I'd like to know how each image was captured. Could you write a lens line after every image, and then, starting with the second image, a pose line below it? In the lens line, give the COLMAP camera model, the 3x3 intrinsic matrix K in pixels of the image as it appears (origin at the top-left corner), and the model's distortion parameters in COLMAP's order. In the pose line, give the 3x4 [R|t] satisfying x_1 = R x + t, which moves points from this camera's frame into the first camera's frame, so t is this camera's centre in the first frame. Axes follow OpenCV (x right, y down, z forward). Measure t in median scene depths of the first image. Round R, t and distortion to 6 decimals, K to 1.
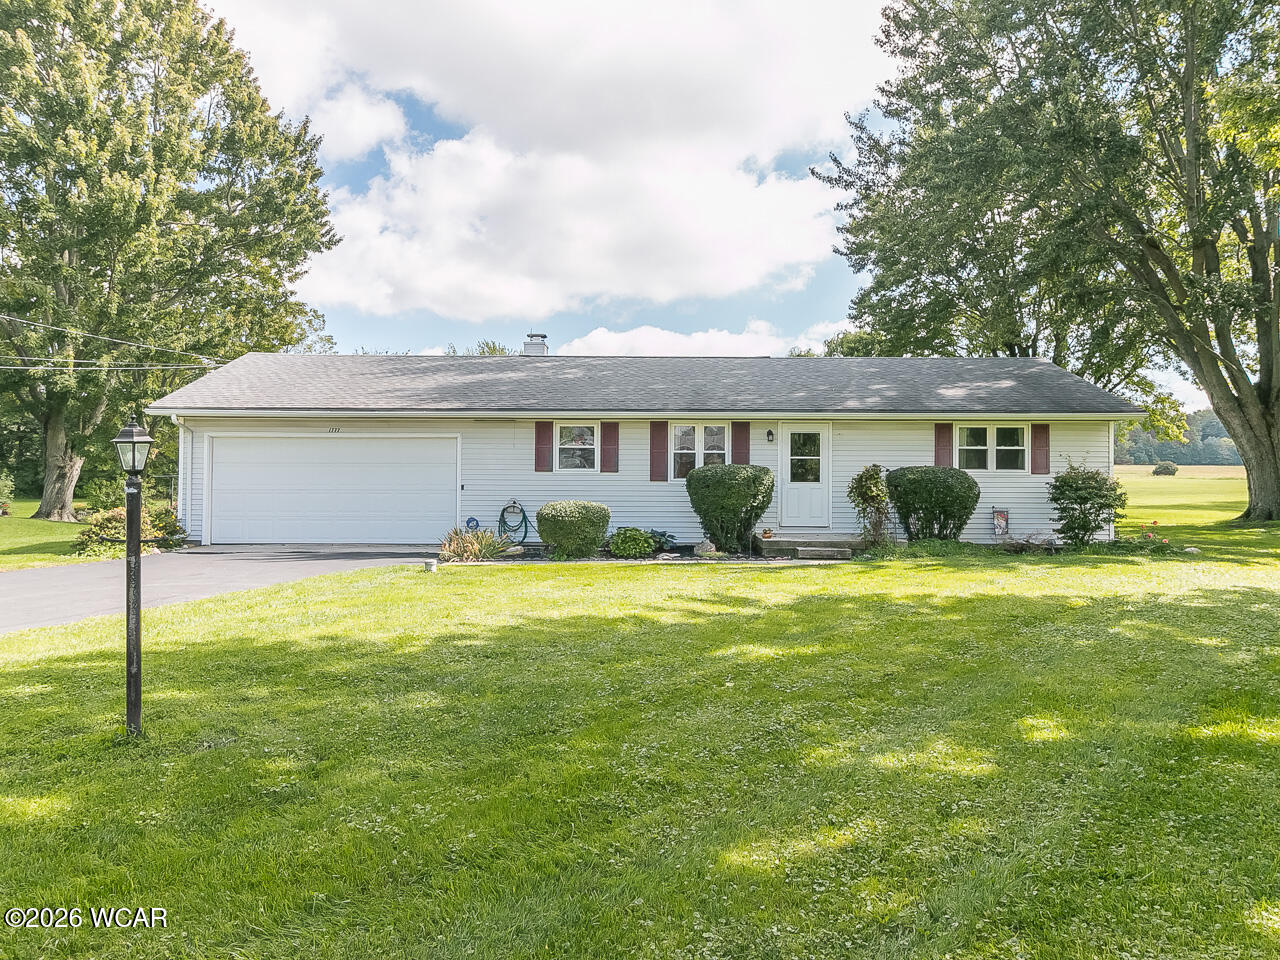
lens RADIAL K [[863.0, 0, 643.8], [0, 863.0, 477.4], [0, 0, 1]] dist [0.008575, 0.000331]
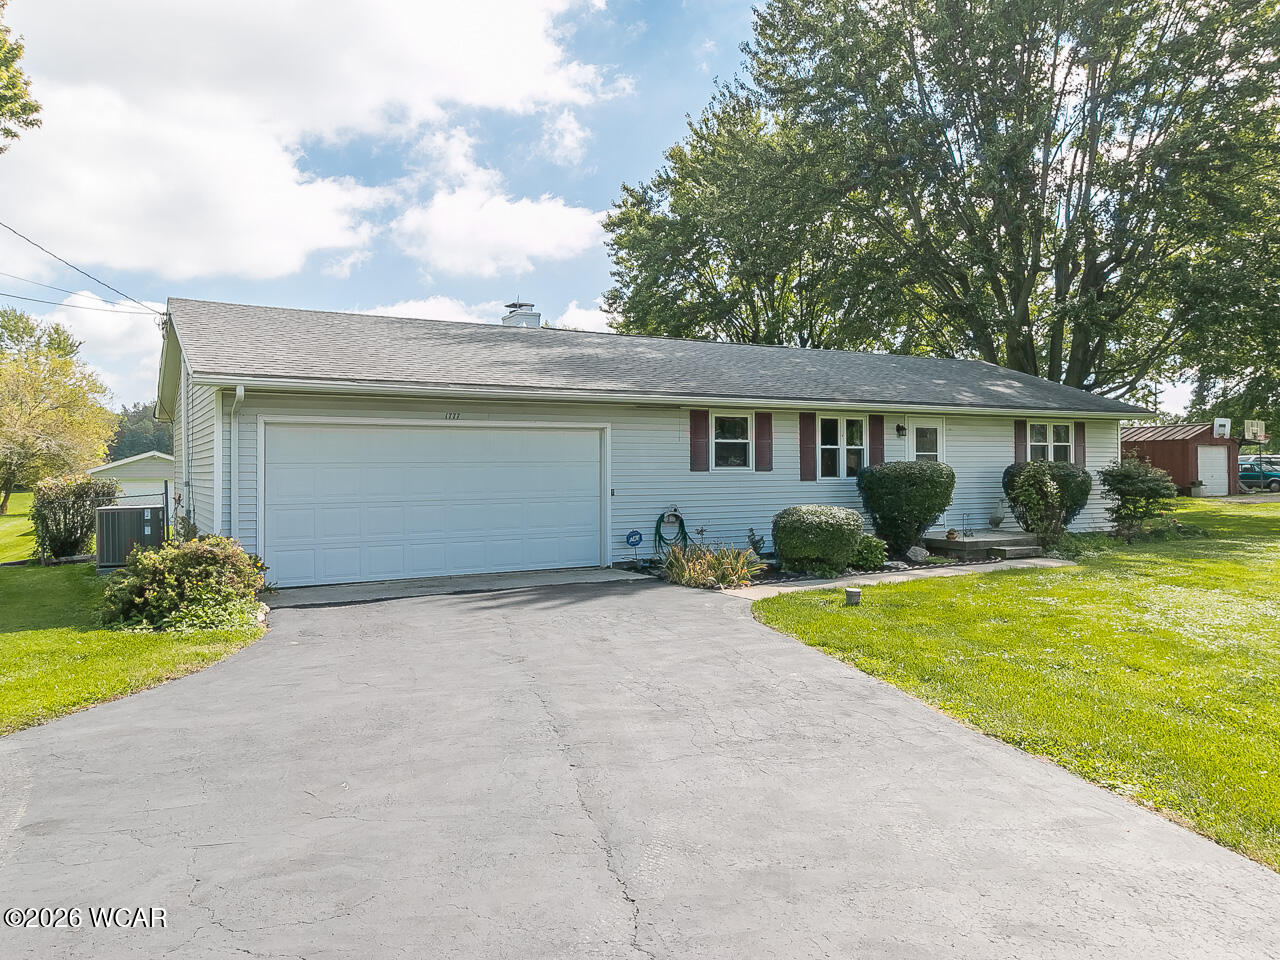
lens RADIAL K [[863.0, 0, 636.4], [0, 863.0, 478.2], [0, 0, 1]] dist [0.008575, 0.000331]
pose [[0.867186, -0.016930, 0.497696, -0.578913], [0.016397, 0.999851, 0.005440, -0.005681], [-0.497714, 0.003443, 0.867334, 0.320402]]
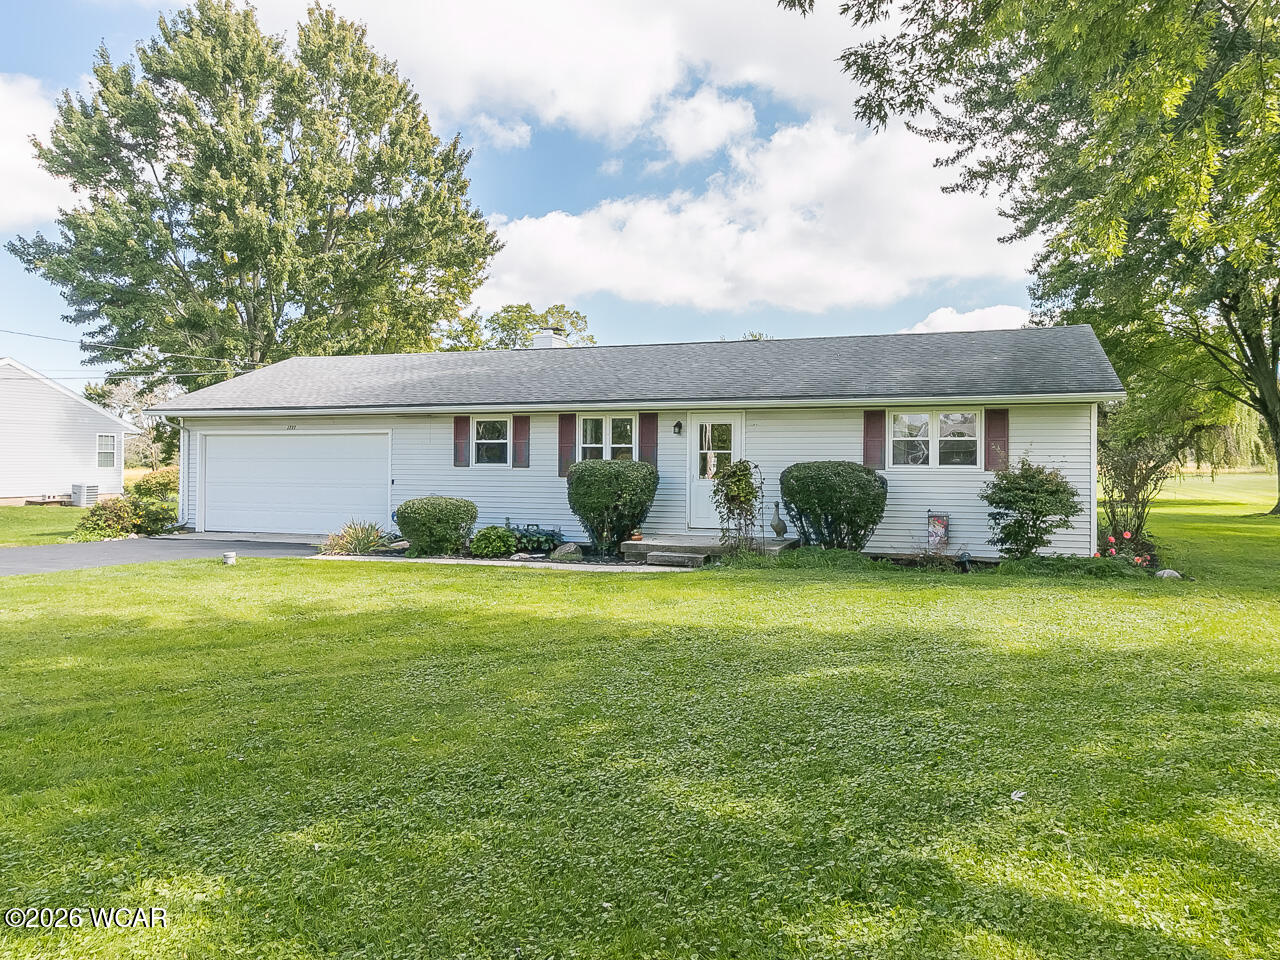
lens RADIAL K [[863.0, 0, 645.5], [0, 863.0, 476.7], [0, 0, 1]] dist [0.008575, 0.000331]
pose [[0.947452, 0.005348, -0.319852, 0.403265], [-0.002384, 0.999951, 0.009656, -0.005369], [0.319888, -0.008386, 0.947418, 0.129545]]
